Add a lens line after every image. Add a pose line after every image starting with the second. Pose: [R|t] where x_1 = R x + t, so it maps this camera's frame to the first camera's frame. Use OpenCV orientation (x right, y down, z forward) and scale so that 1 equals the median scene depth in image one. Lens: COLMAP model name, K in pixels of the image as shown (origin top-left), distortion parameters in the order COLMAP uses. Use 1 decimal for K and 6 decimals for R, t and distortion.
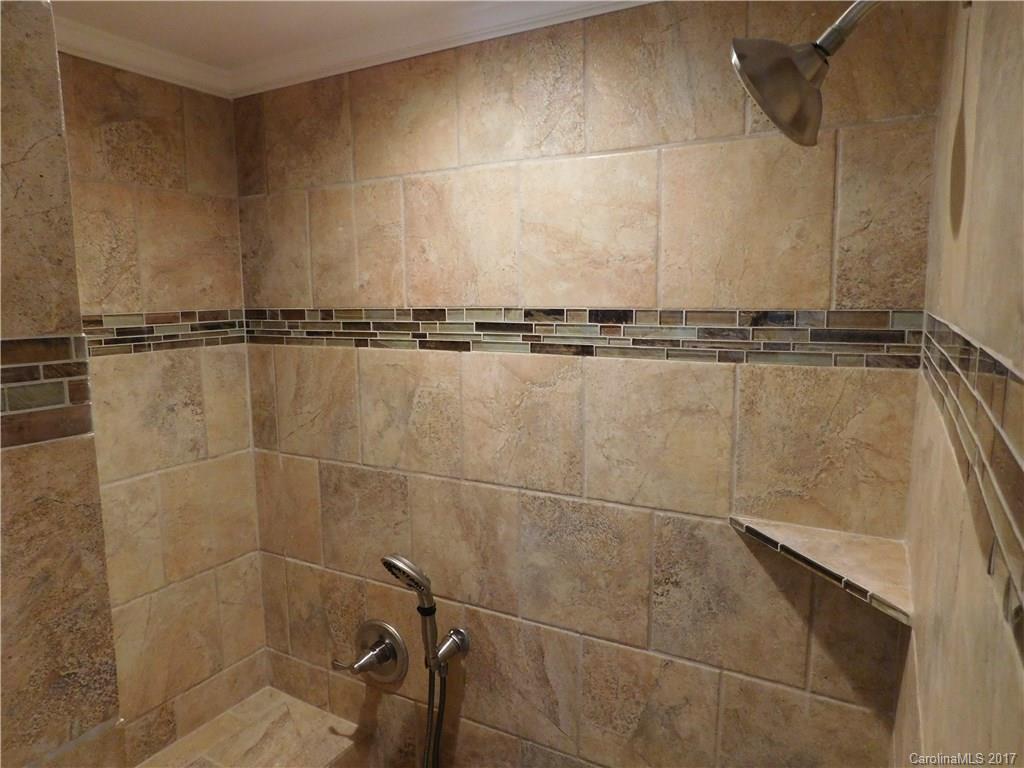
lens RADIAL K [[676.3, 0, 512.0], [0, 676.3, 384.0], [0, 0, 1]] dist [-0.074249, 0.058530]
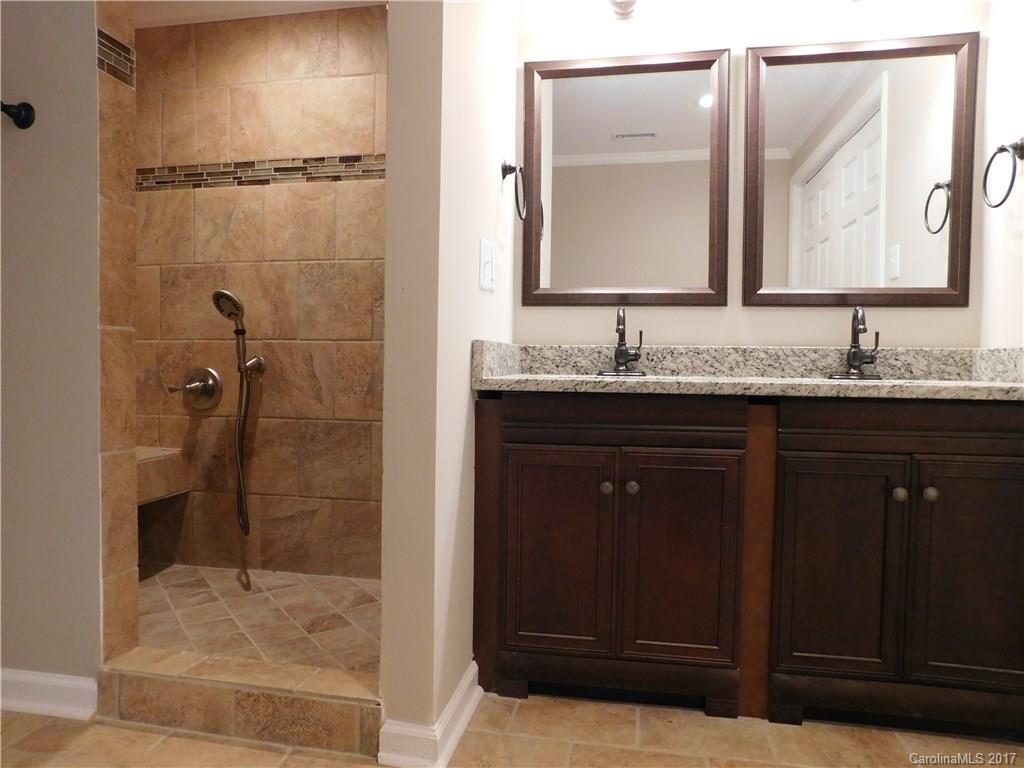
lens RADIAL K [[676.3, 0, 512.0], [0, 676.3, 384.0], [0, 0, 1]] dist [-0.074249, 0.058530]
pose [[0.941766, 0.005879, 0.336216, -0.049465], [0.030028, 0.994382, -0.101499, 0.651421], [-0.334924, 0.105684, 0.936299, -0.758410]]
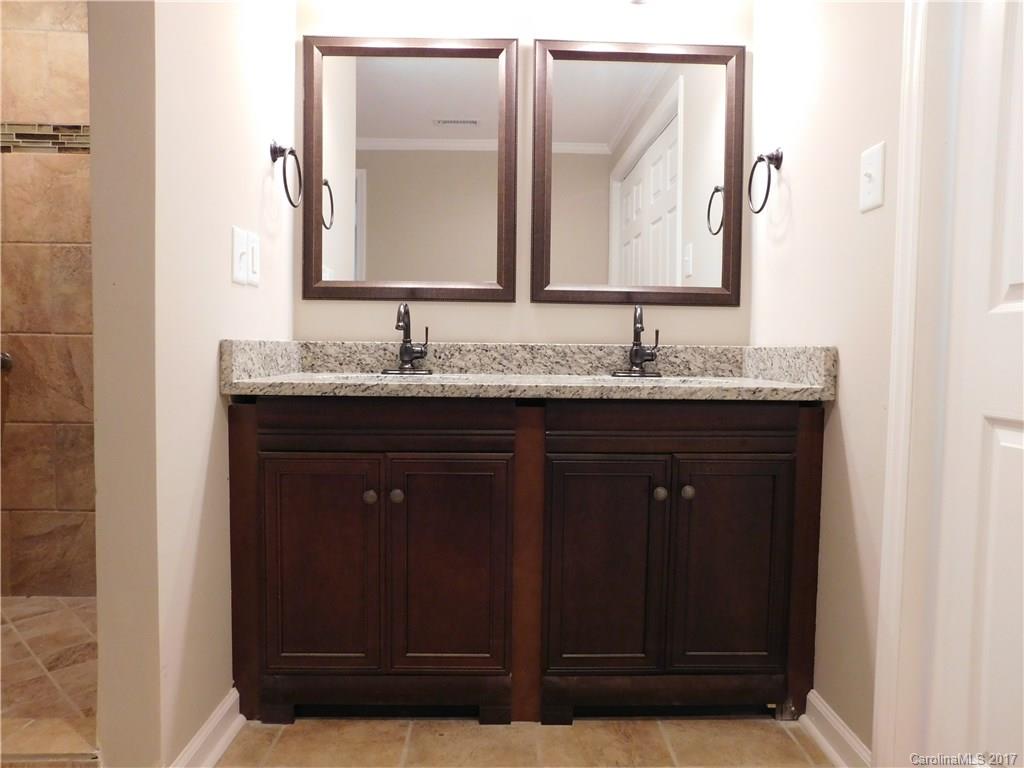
lens RADIAL K [[676.3, 0, 512.0], [0, 676.3, 384.0], [0, 0, 1]] dist [-0.074249, 0.058530]
pose [[0.853003, -0.010722, 0.521797, 0.115067], [0.055490, 0.995985, -0.070248, 0.624431], [-0.518948, 0.088876, 0.850173, -0.773713]]
